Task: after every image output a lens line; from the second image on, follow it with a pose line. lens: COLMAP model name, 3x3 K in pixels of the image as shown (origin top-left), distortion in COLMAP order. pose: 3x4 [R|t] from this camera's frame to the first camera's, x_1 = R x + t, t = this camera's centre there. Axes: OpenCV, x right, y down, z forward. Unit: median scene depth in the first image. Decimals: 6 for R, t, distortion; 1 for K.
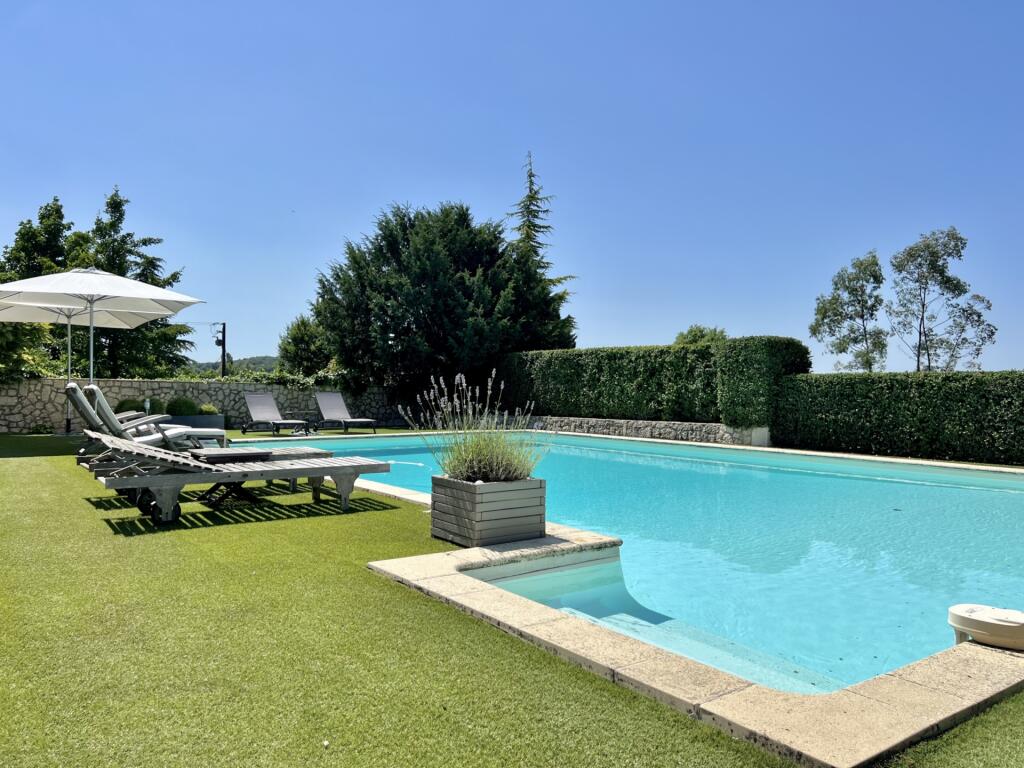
lens RADIAL K [[771.9, 0, 512.2], [0, 771.9, 385.3], [0, 0, 1]] dist [0.012646, -0.024320]
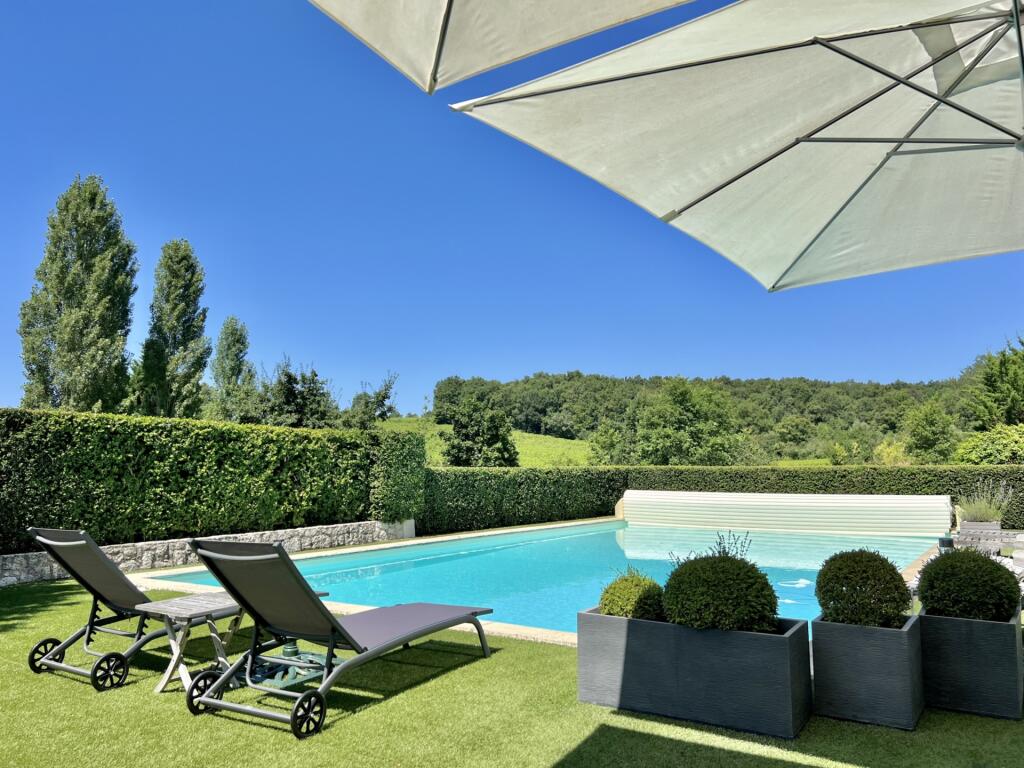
lens RADIAL K [[771.9, 0, 511.8], [0, 771.9, 383.6], [0, 0, 1]] dist [0.012646, -0.024320]
pose [[-0.368294, 0.096358, 0.924703, -0.618989], [-0.003957, 0.994443, -0.105201, -0.015790], [-0.929701, -0.042404, -0.365866, 1.122488]]
